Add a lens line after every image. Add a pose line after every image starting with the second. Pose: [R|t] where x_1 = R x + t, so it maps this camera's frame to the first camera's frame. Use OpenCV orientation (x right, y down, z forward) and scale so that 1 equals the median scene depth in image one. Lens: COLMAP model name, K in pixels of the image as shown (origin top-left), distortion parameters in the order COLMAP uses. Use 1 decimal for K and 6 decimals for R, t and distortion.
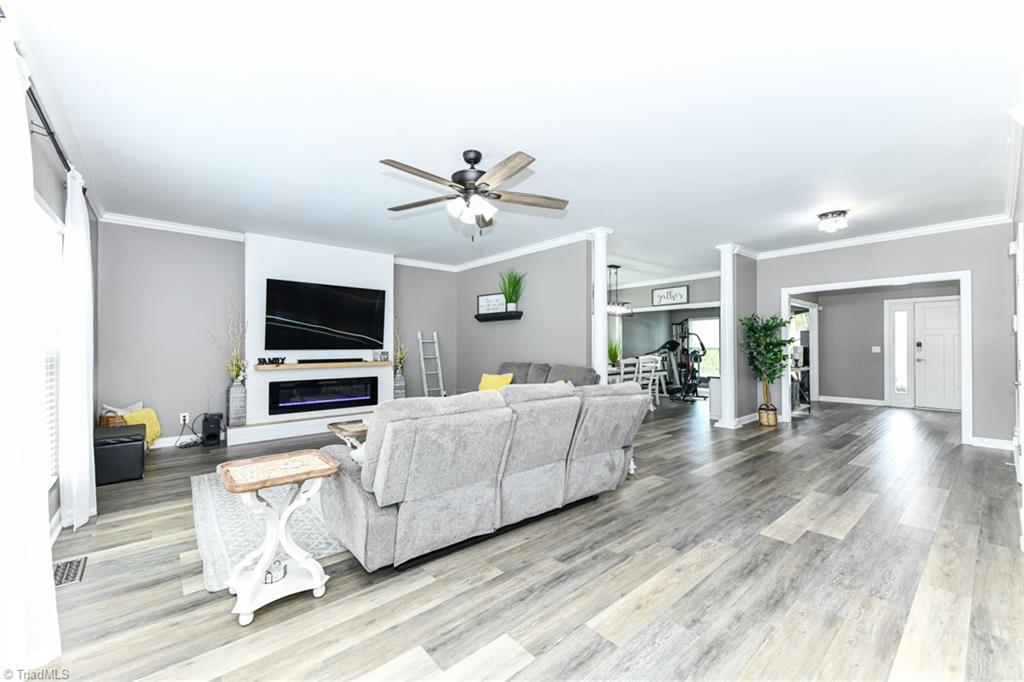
lens RADIAL K [[409.3, 0, 512.0], [0, 409.3, 344.9], [0, 0, 1]] dist [0.013046, -0.000263]
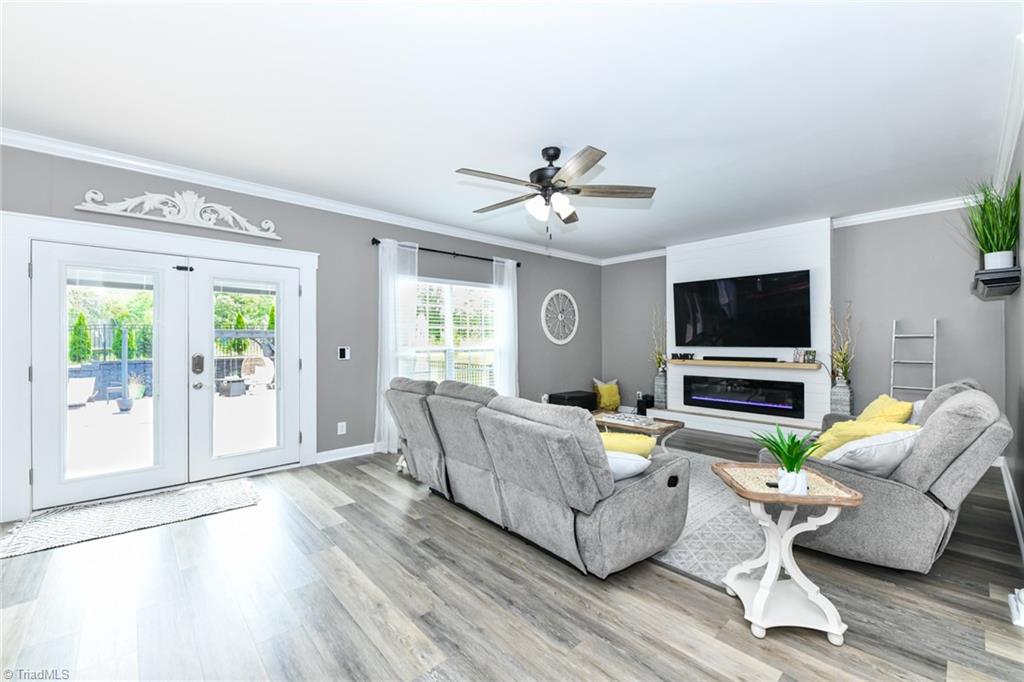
lens RADIAL K [[409.3, 0, 509.1], [0, 409.3, 343.7], [0, 0, 1]] dist [0.013046, -0.000263]
pose [[0.024665, 0.009165, -0.999654, 0.525637], [0.007374, 0.999929, 0.009350, -0.009352], [0.999669, -0.007602, 0.024596, 0.513106]]
